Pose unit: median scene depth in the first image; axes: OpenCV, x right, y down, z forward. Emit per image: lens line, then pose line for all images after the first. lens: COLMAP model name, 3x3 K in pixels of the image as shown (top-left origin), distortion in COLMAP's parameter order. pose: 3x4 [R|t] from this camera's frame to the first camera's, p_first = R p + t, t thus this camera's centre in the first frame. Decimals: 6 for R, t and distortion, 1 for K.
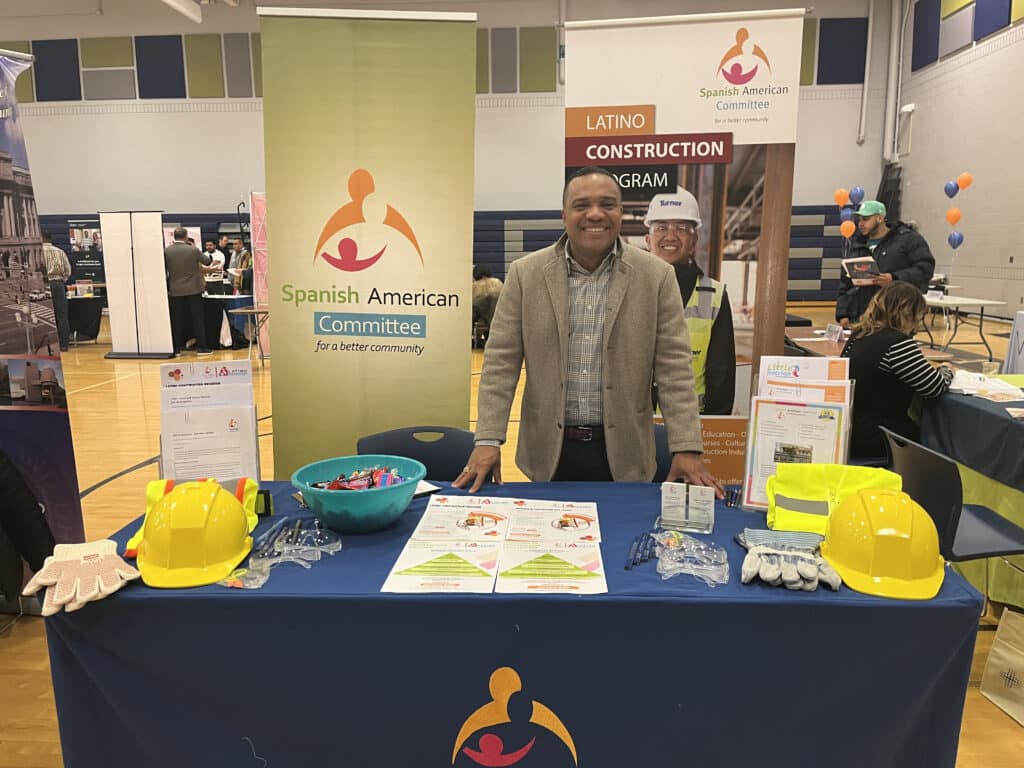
lens RADIAL K [[773.8, 0, 513.6], [0, 773.8, 374.6], [0, 0, 1]] dist [0.043963, -0.027480]
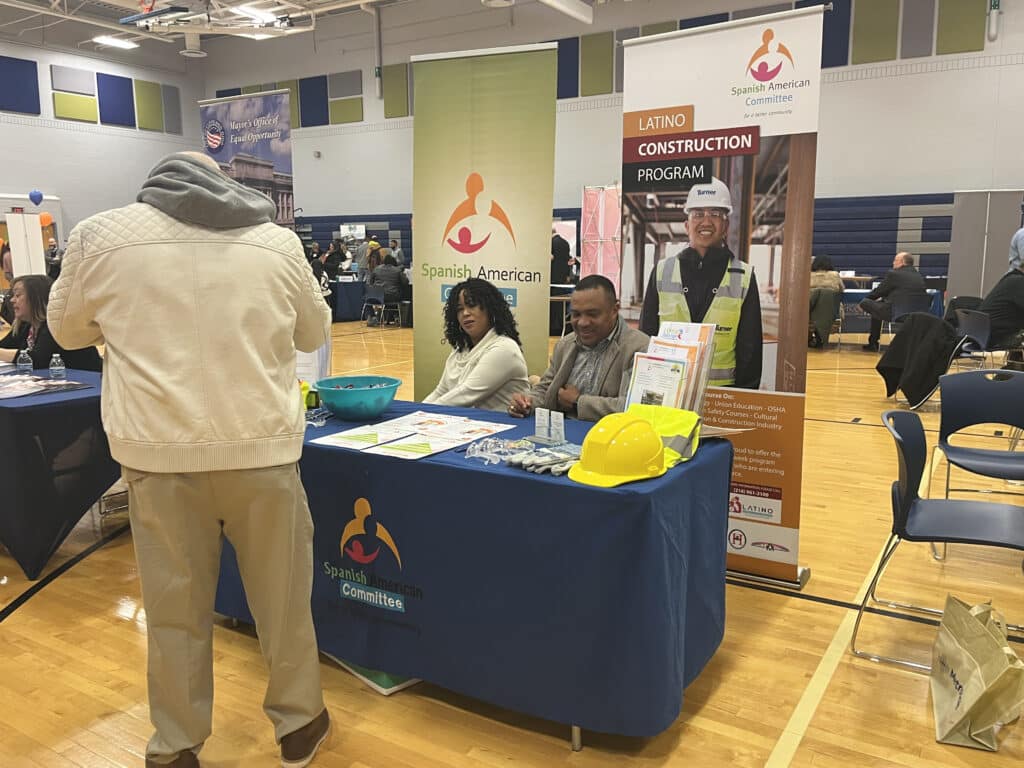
lens RADIAL K [[841.6, 0, 509.0], [0, 841.6, 386.0], [0, 0, 1]] dist [0.026822, 0.000899]
pose [[0.876794, 0.080171, -0.474136, 0.548356], [-0.076289, 0.996708, 0.027455, 0.043134], [0.474776, 0.012099, 0.880024, -0.190620]]
